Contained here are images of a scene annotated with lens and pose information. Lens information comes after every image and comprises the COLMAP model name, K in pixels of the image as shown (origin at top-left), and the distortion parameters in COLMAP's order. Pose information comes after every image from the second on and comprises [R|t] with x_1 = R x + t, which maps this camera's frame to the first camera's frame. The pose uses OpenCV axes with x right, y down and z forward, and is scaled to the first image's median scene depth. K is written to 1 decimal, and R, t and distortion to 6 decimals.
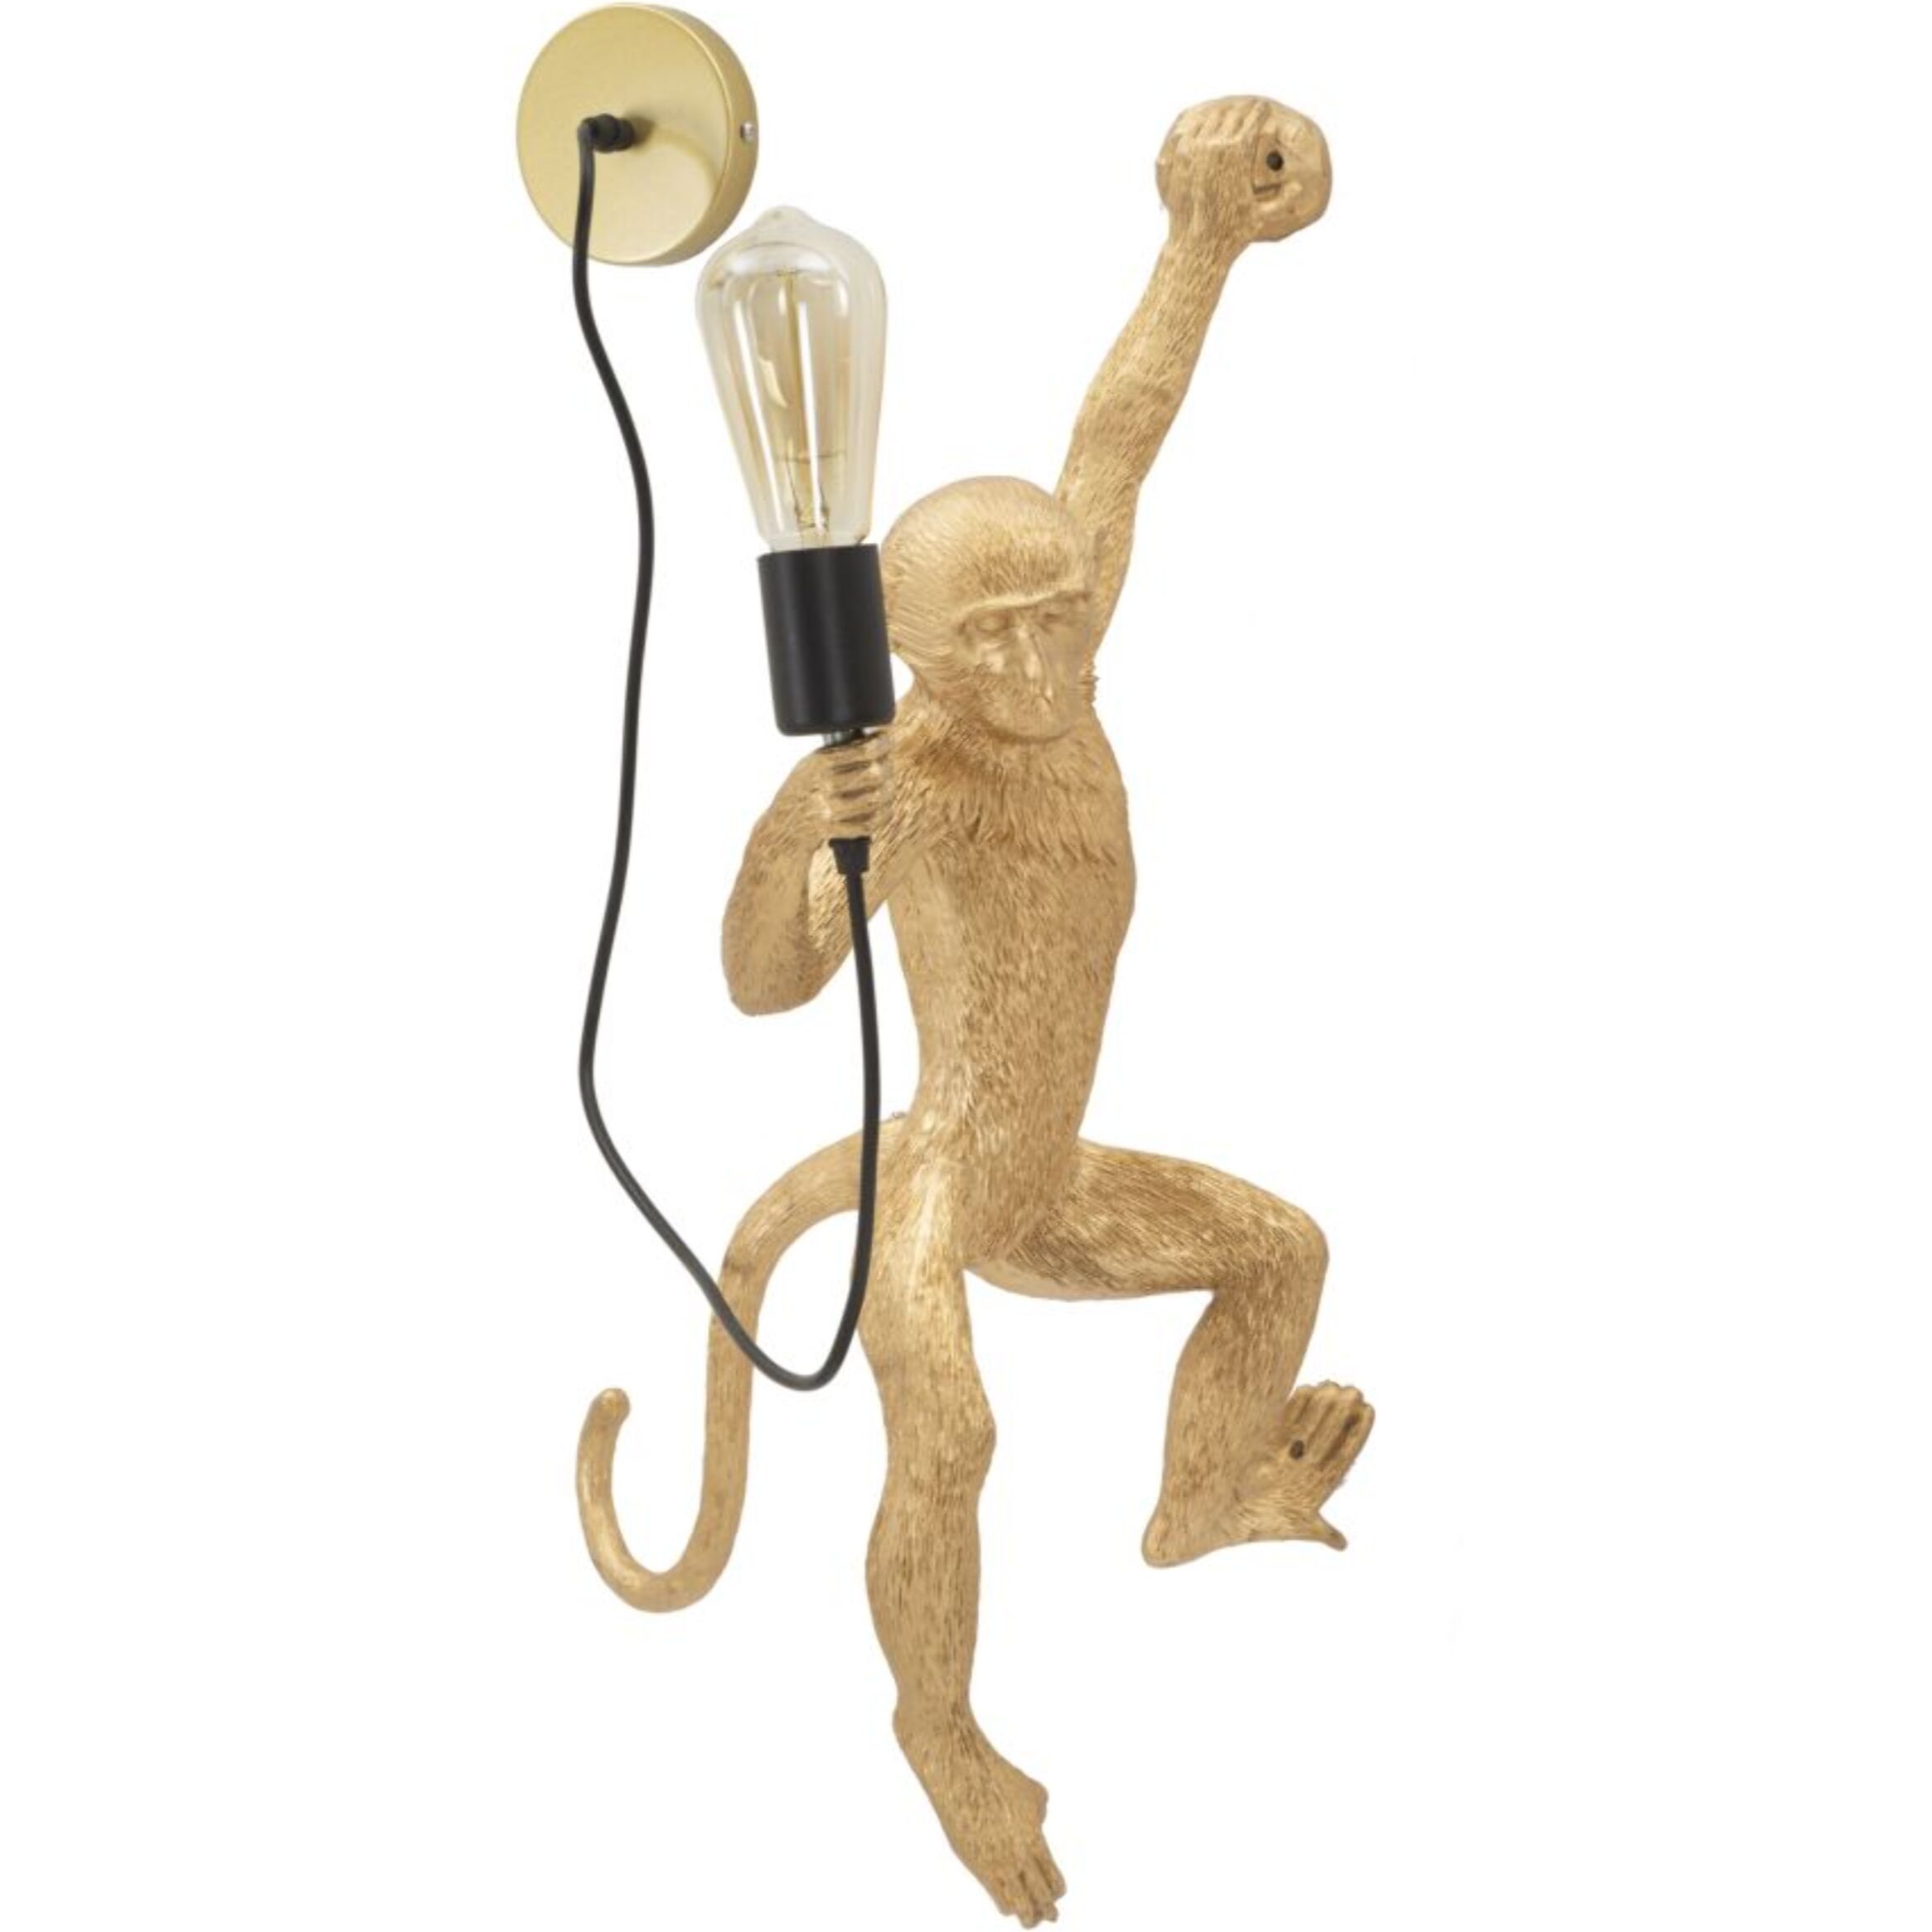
lens RADIAL K [[7150.8, 0, 967.9], [0, 7150.8, 954.5], [0, 0, 1]] dist [0.560675, 0.000000]
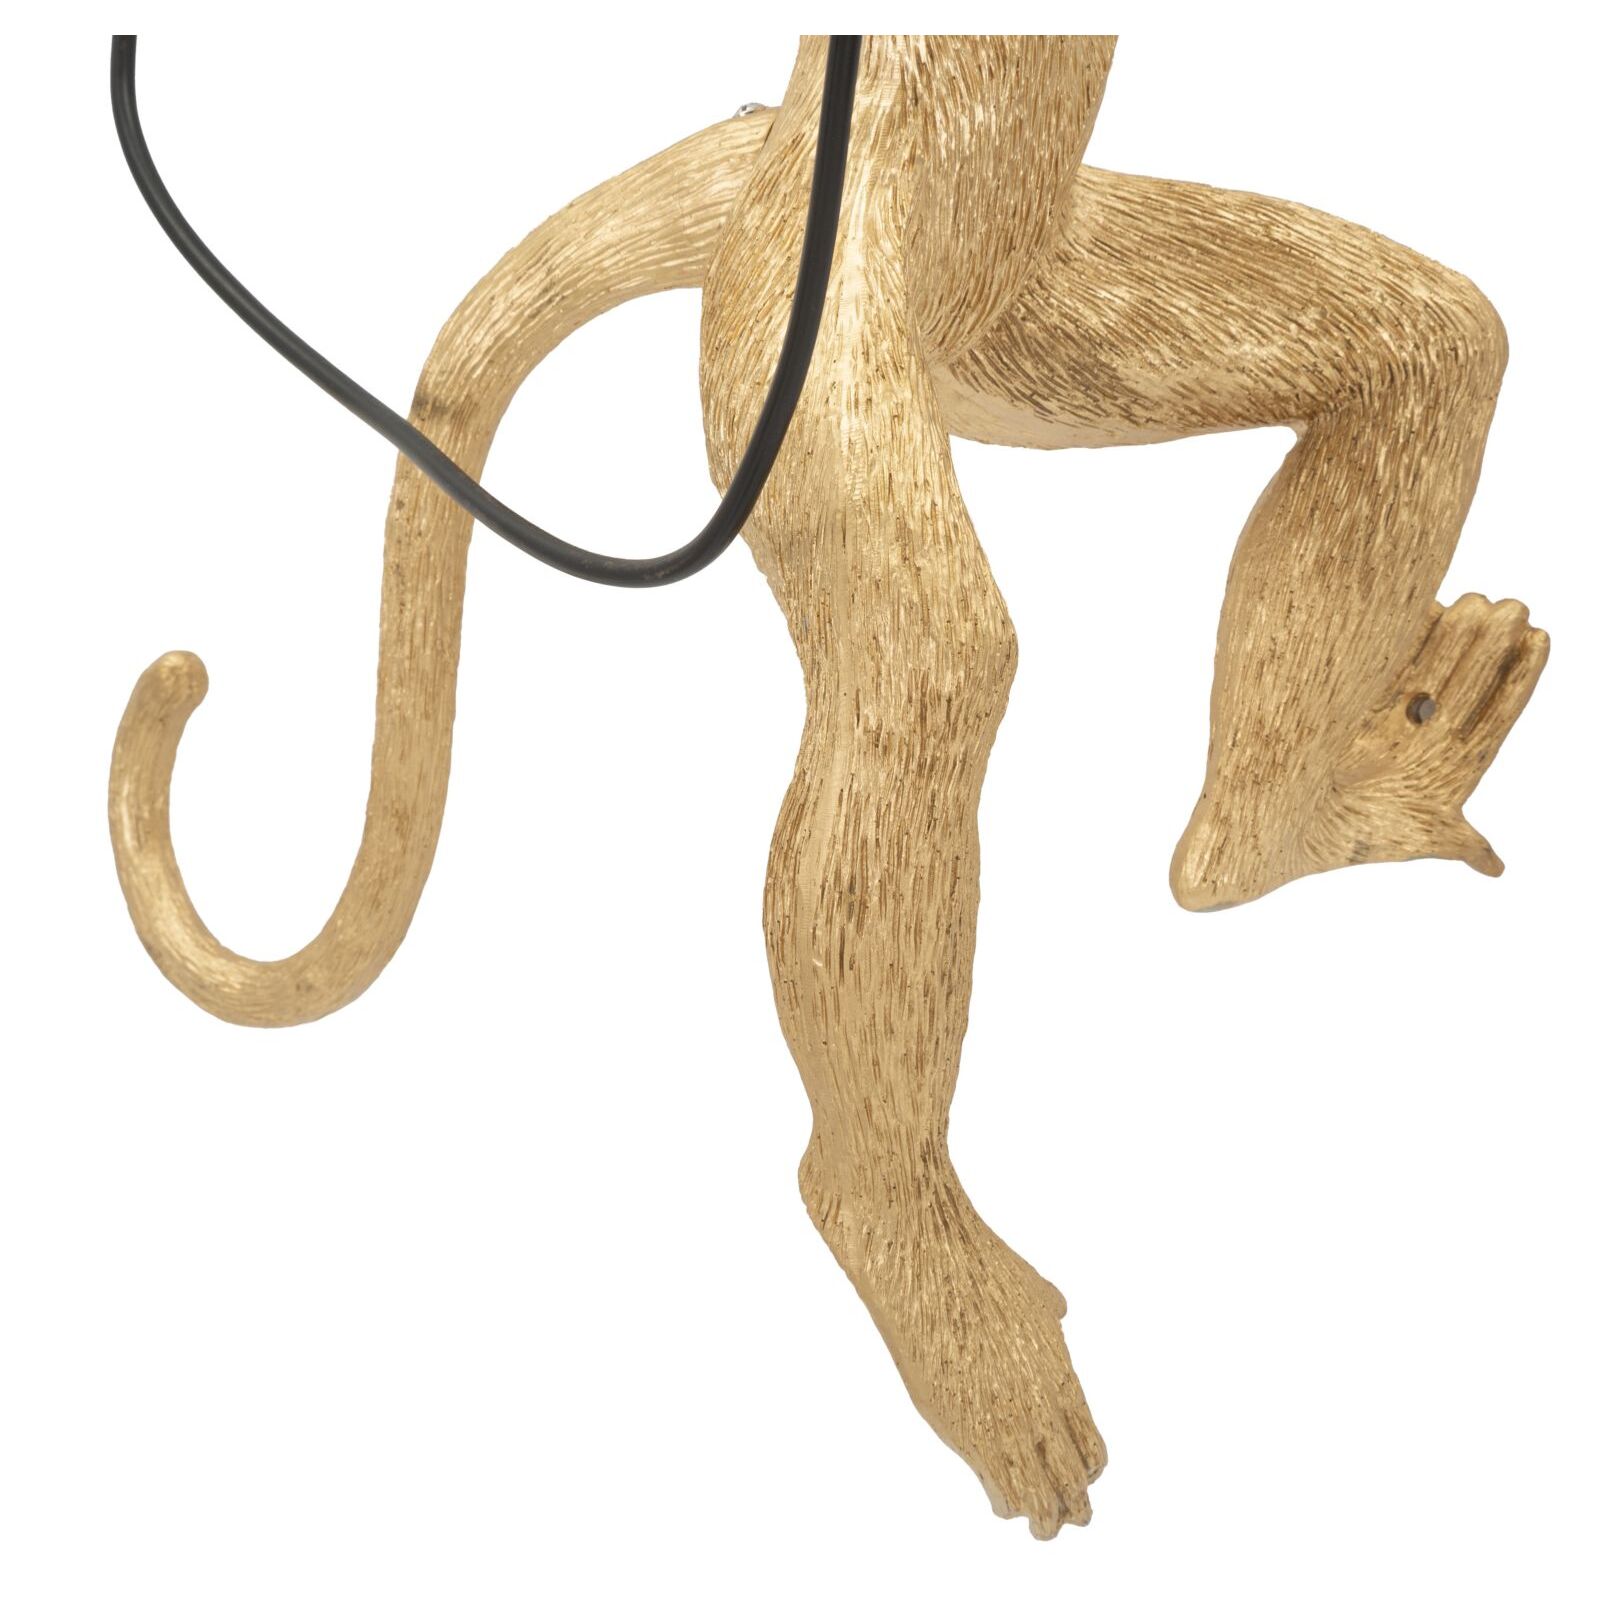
lens RADIAL K [[5922.0, 0, 927.2], [0, 5922.0, 854.2], [0, 0, 1]] dist [0.560675, 0.000000]
pose [[0.984019, -0.019158, 0.177031, -0.080017], [0.013995, 0.999441, 0.030369, 0.066667], [-0.177514, -0.027406, 0.983737, 0.541311]]
